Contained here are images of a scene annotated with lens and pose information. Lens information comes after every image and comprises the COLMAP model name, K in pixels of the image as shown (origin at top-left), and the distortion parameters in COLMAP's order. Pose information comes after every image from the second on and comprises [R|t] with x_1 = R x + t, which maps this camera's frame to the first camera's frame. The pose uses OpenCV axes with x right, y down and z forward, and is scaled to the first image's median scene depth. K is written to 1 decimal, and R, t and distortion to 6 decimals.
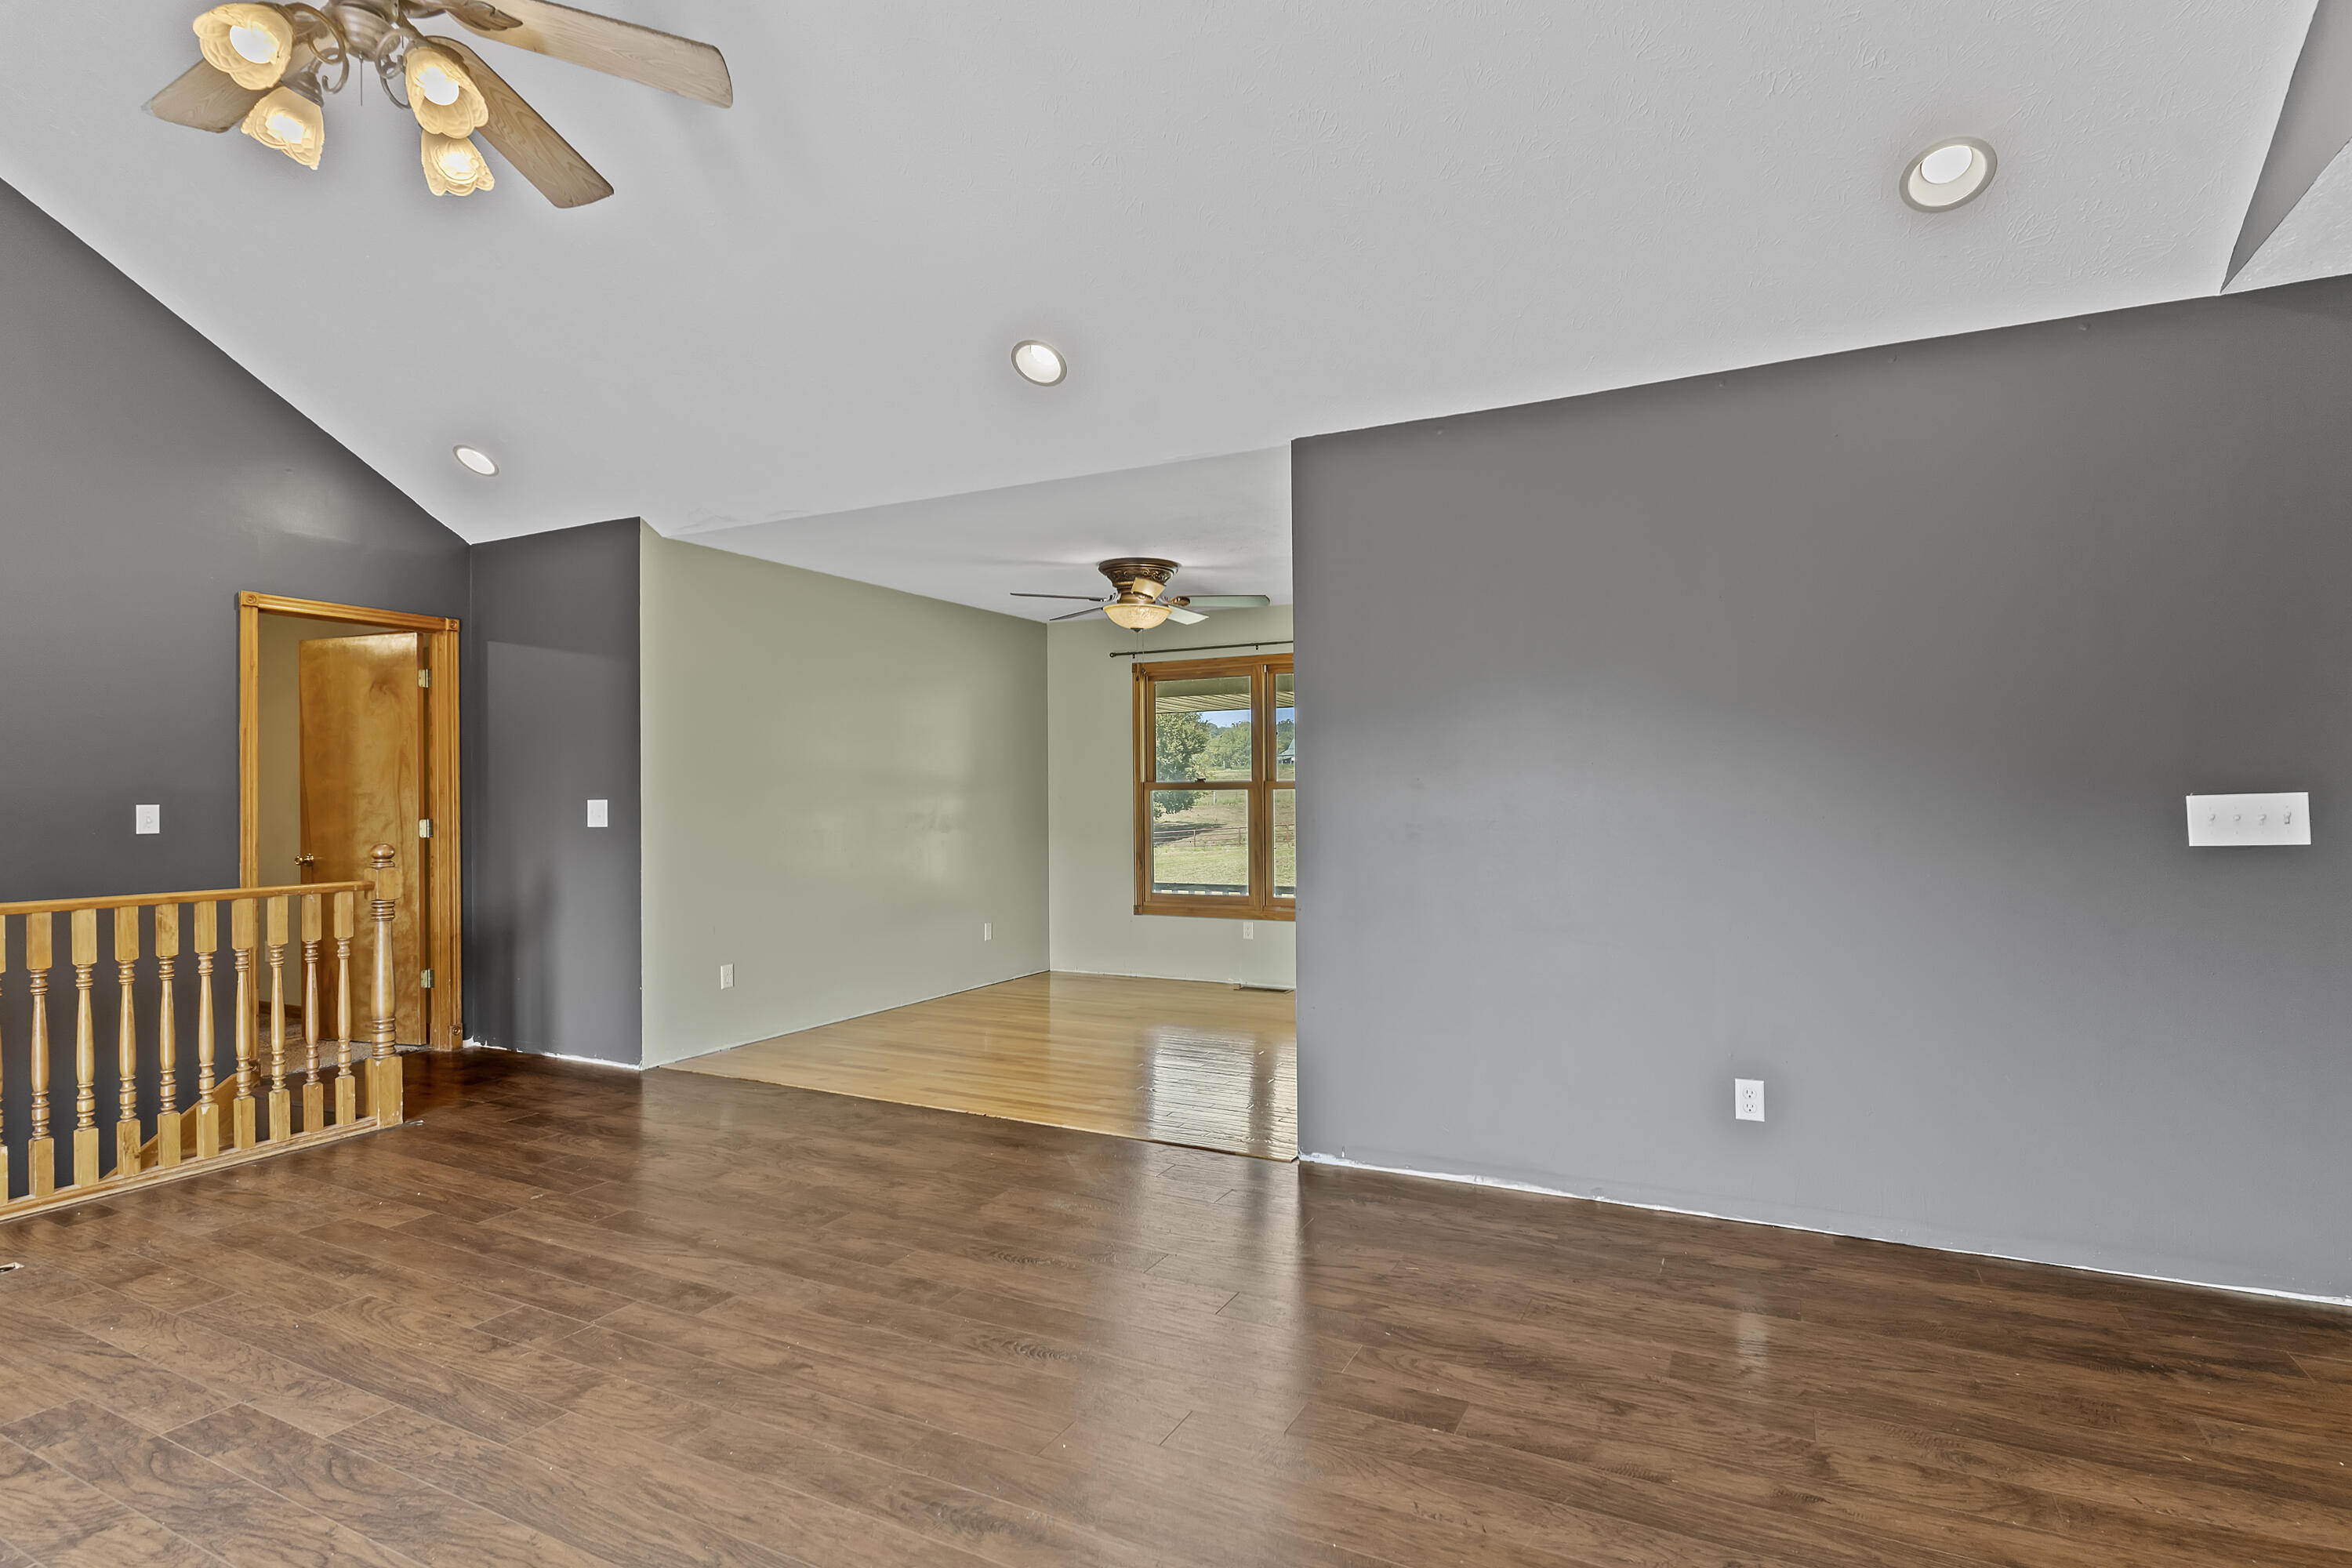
lens RADIAL K [[1135.9, 0, 1170.9], [0, 1135.9, 797.9], [0, 0, 1]] dist [0.005092, -0.001138]
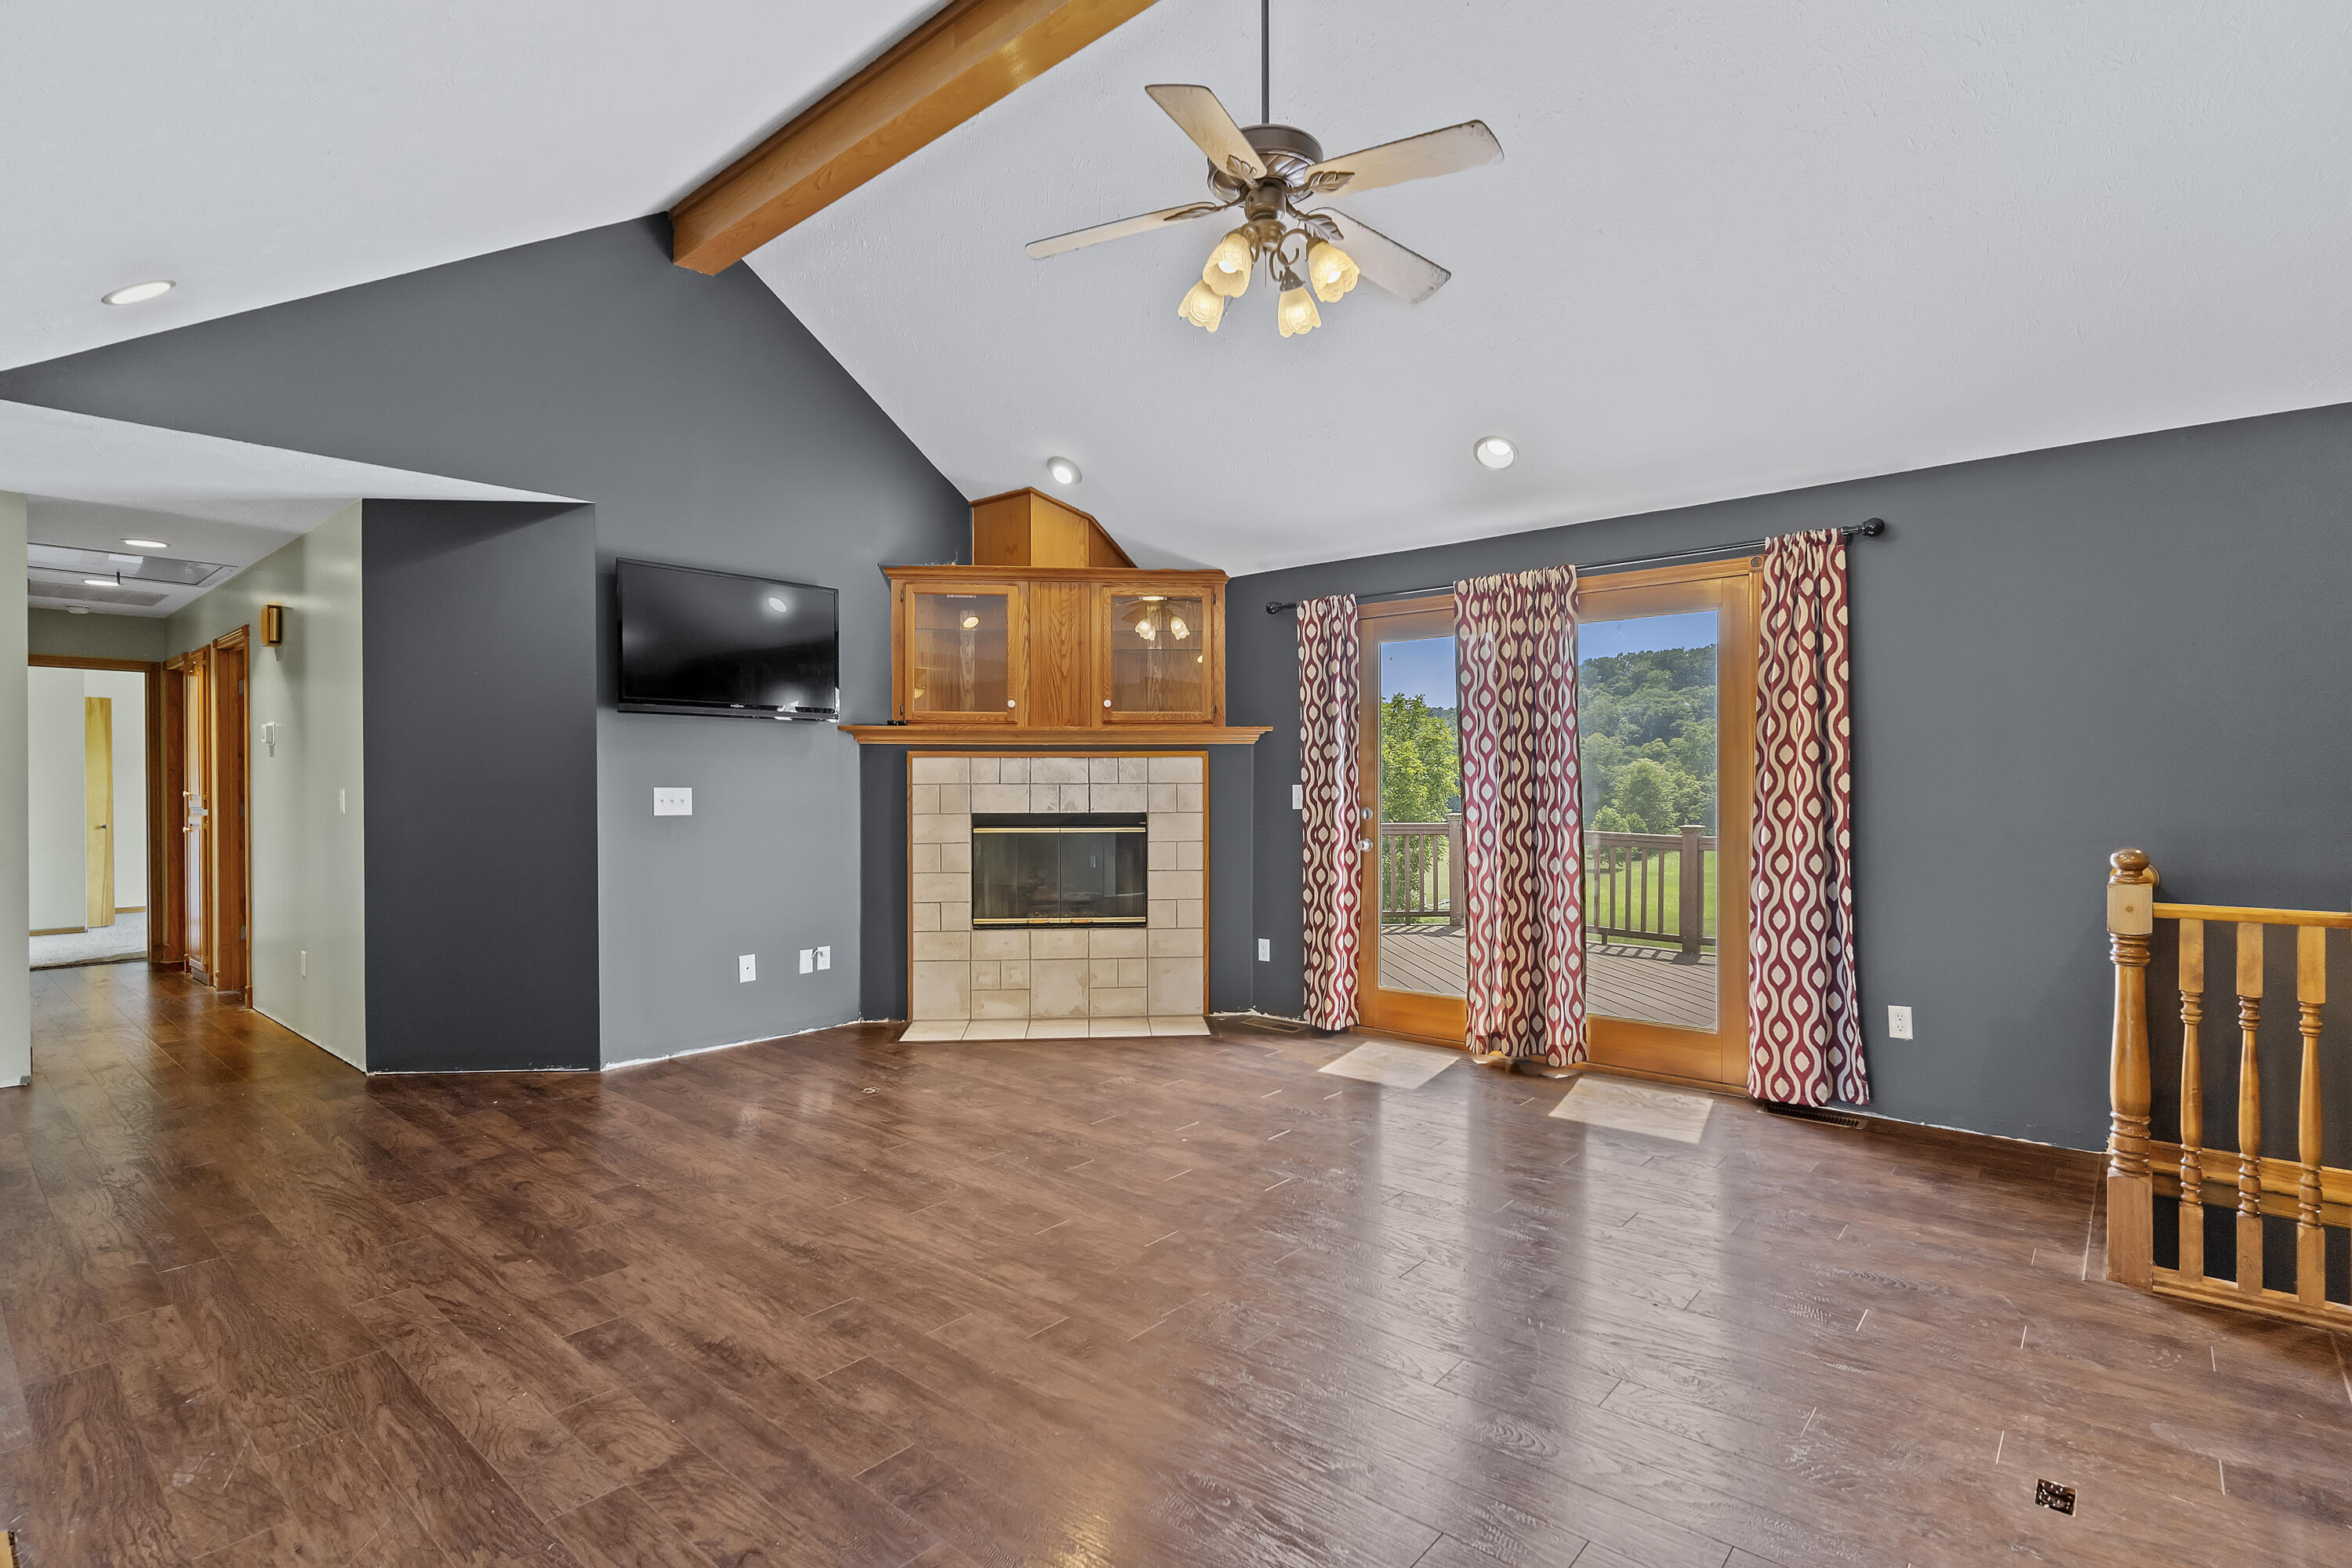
lens RADIAL K [[1135.9, 0, 1171.6], [0, 1135.9, 773.1], [0, 0, 1]] dist [0.005092, -0.001138]
pose [[-0.969317, 0.016309, 0.245272, -0.826803], [0.012221, 0.999760, -0.018181, -0.006658], [-0.245510, -0.014625, -0.969284, 2.131228]]
